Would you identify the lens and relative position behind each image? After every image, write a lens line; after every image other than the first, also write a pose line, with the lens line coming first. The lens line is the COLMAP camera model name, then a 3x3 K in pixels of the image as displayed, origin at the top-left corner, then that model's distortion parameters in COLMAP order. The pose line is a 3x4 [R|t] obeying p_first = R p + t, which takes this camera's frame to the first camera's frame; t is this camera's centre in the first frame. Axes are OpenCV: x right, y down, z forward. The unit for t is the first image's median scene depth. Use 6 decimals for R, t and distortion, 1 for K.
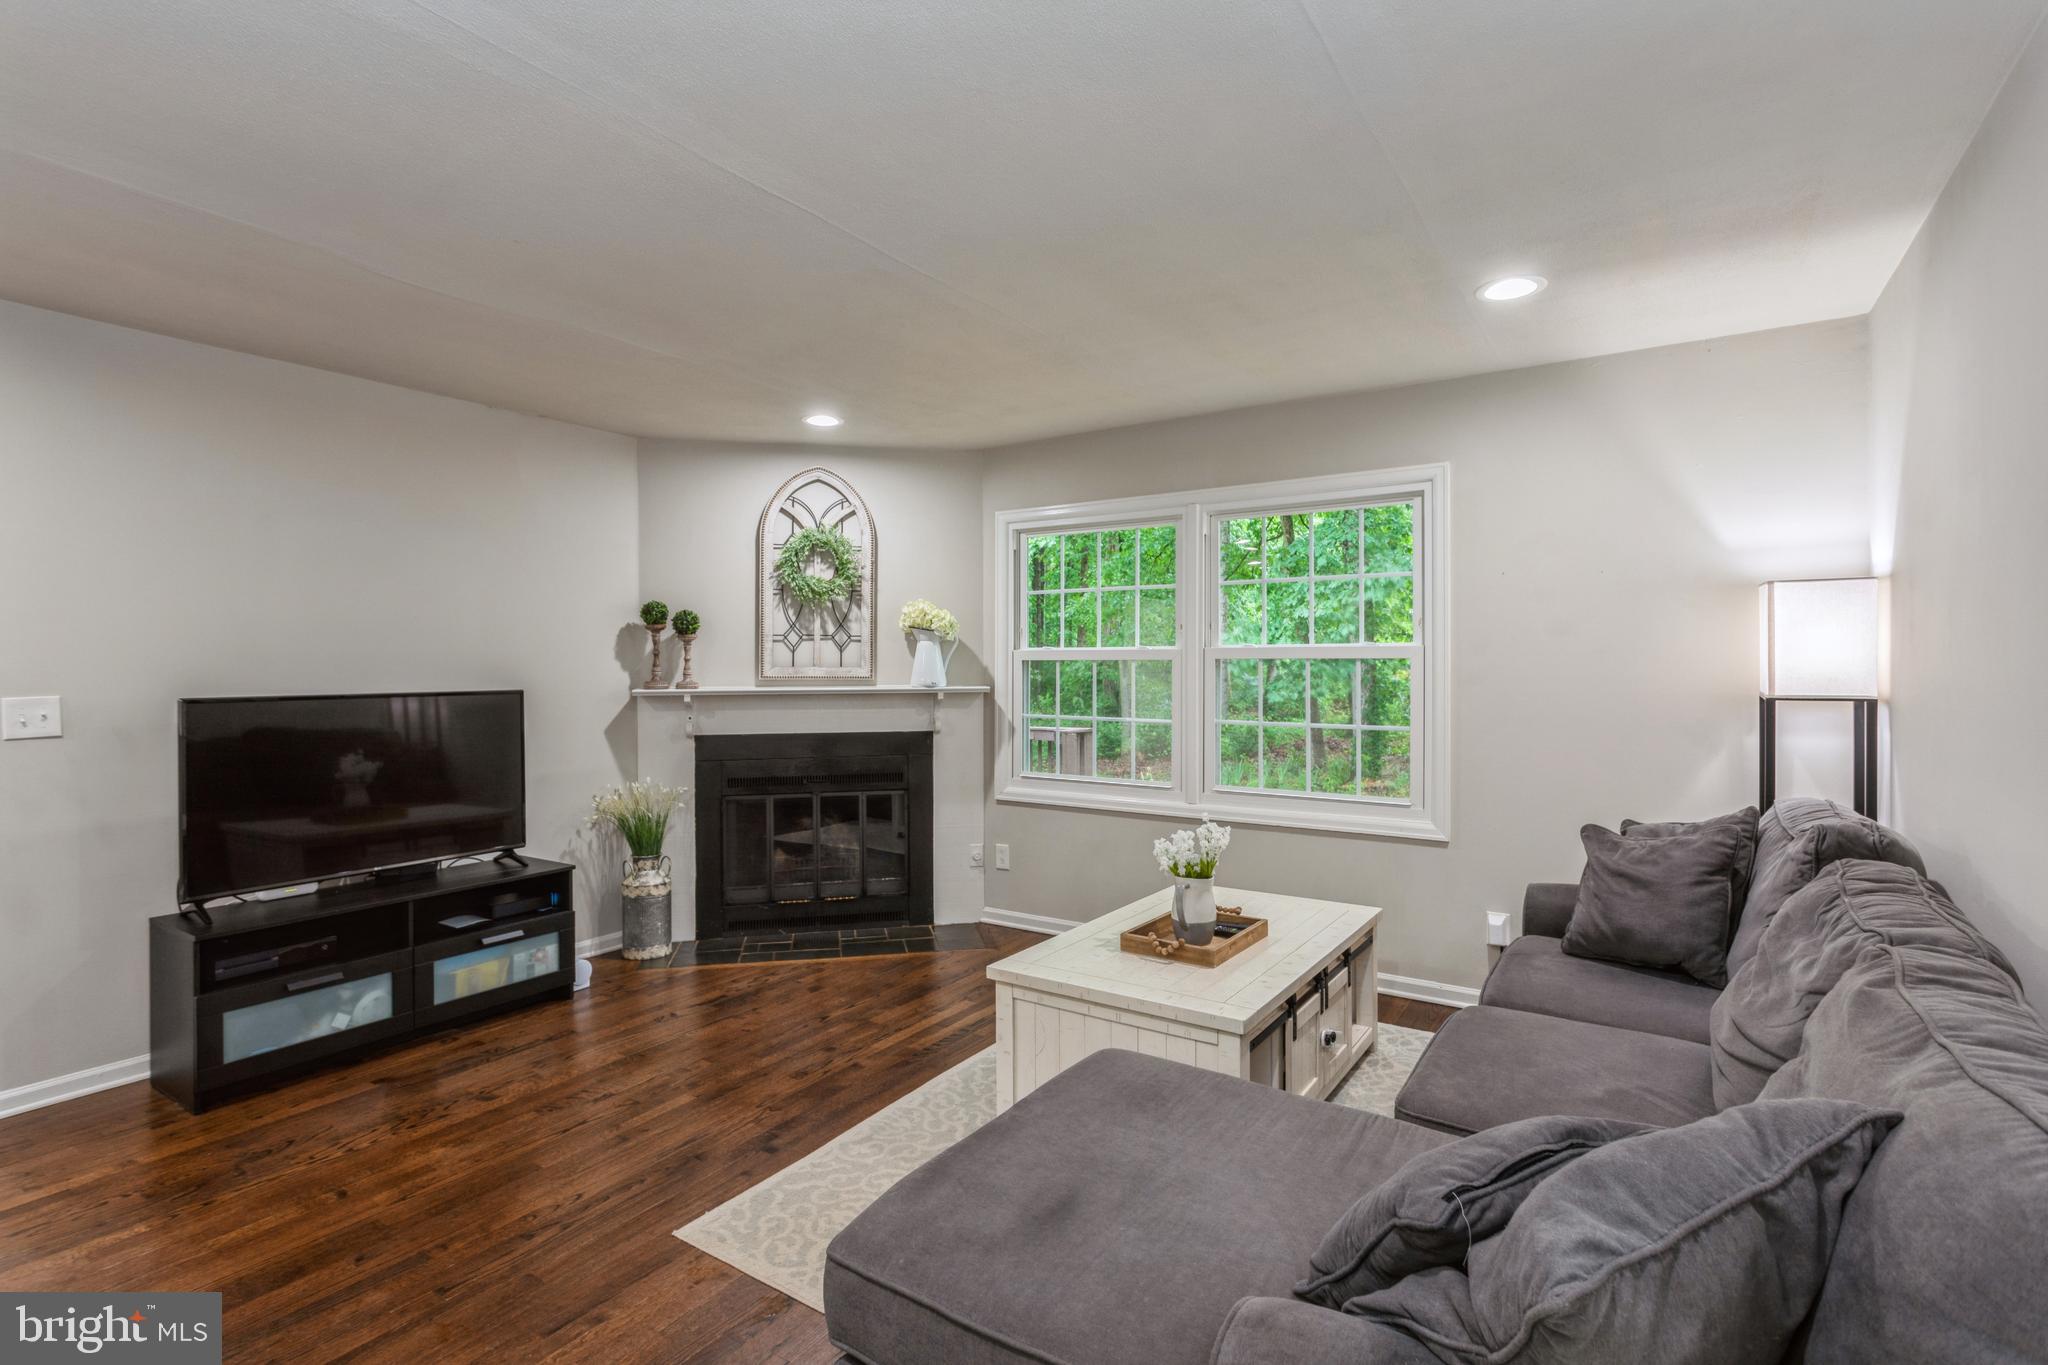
lens RADIAL K [[972.0, 0, 1029.7], [0, 972.0, 663.5], [0, 0, 1]] dist [-0.000448, 0.000924]
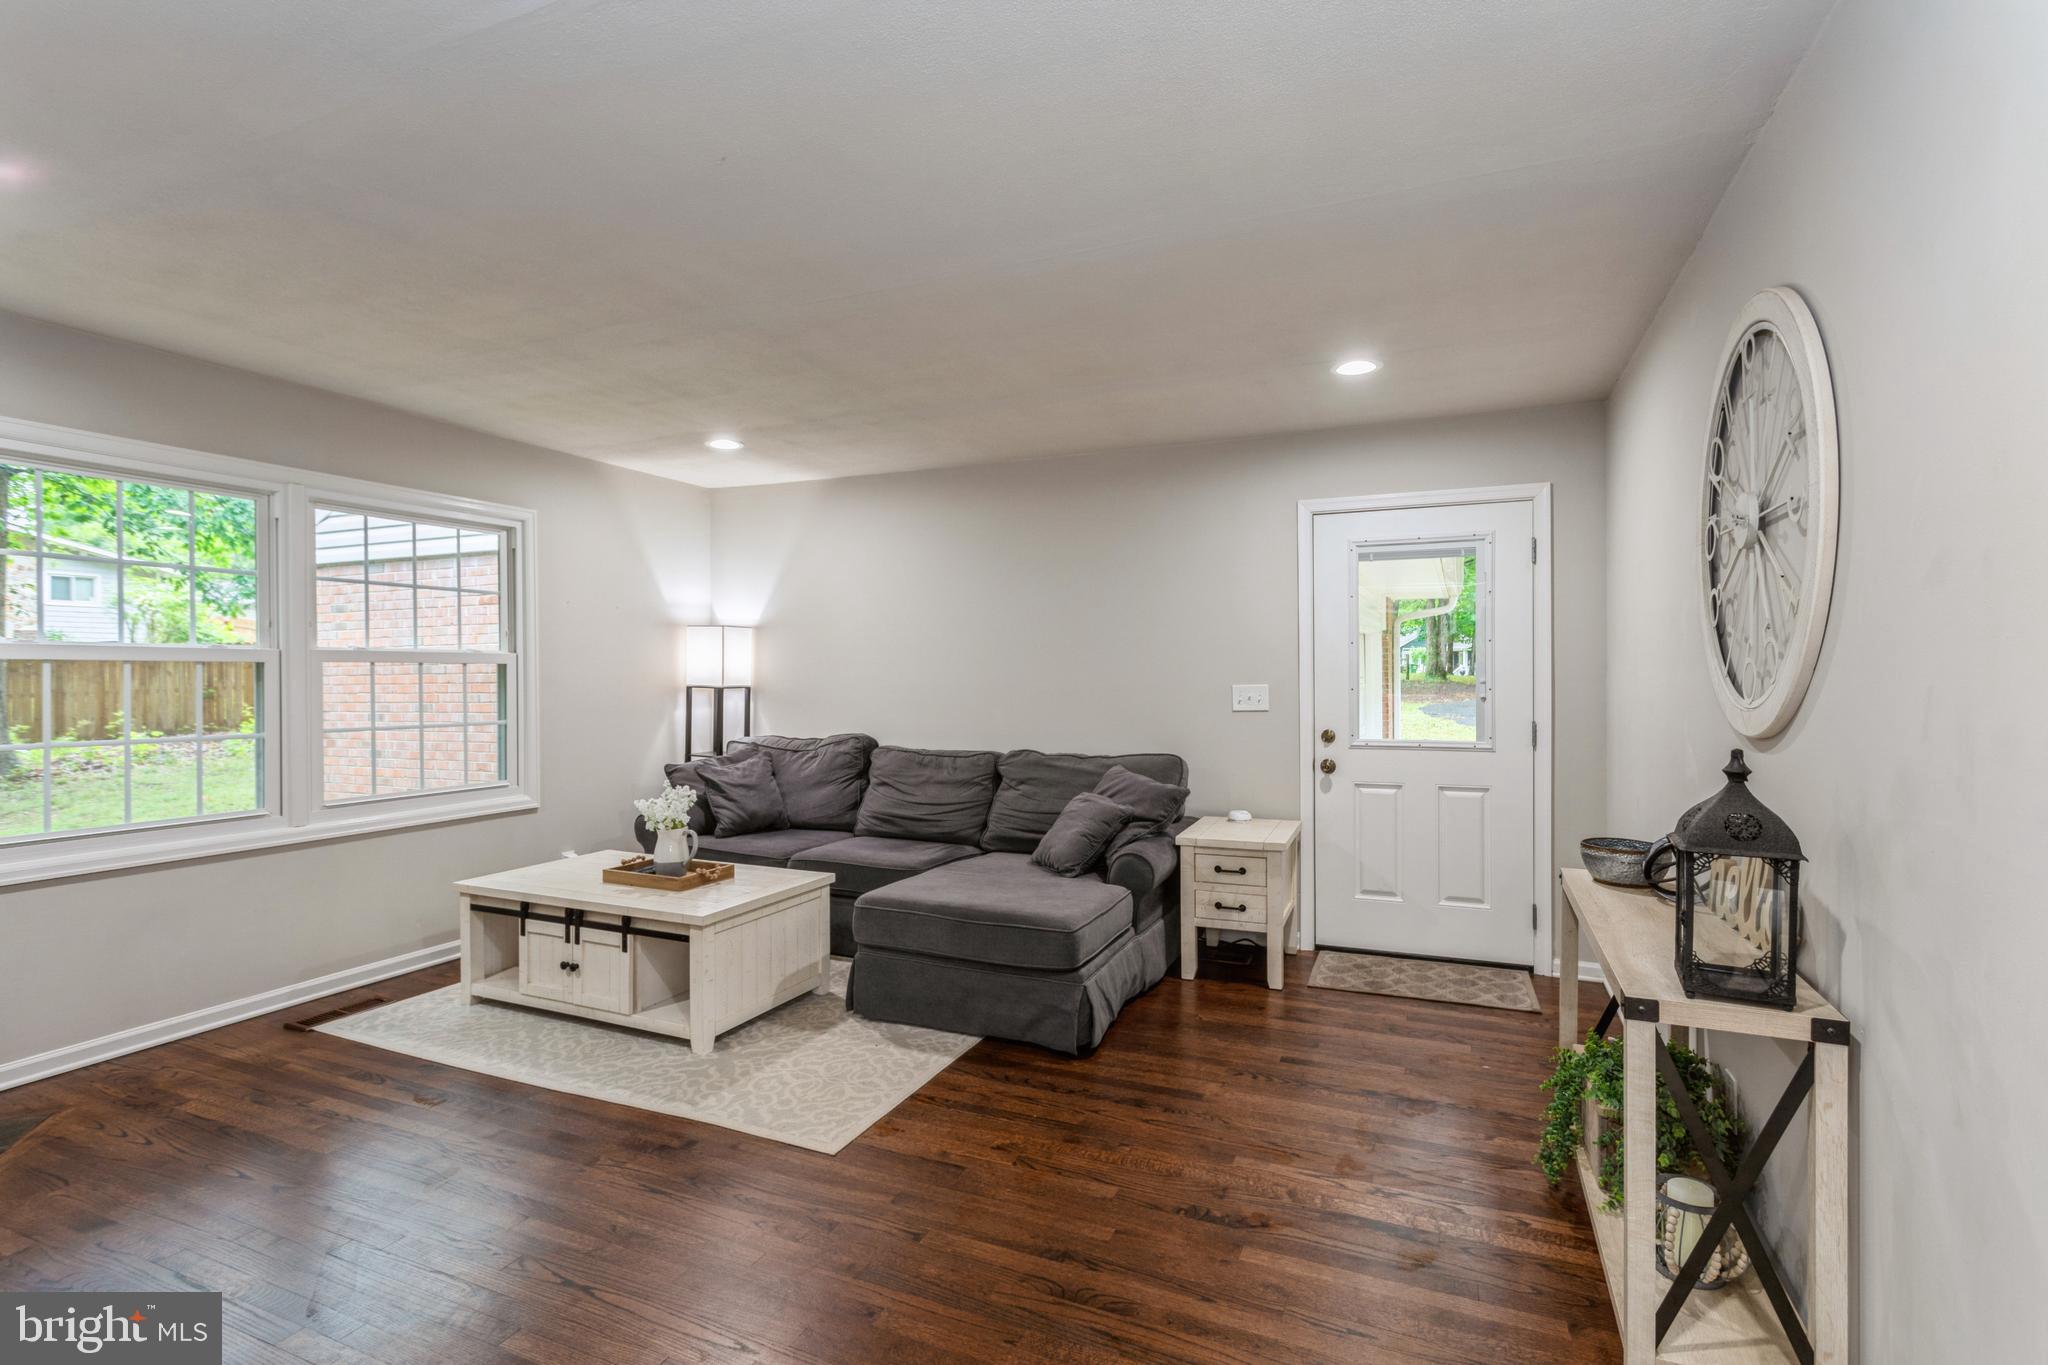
lens RADIAL K [[972.0, 0, 1025.1], [0, 972.0, 683.6], [0, 0, 1]] dist [-0.000448, 0.000924]
pose [[-0.173959, -0.009272, 0.984709, -1.127184], [-0.000042, 0.999956, 0.009409, 0.010012], [-0.984753, 0.001596, -0.173952, 0.710862]]
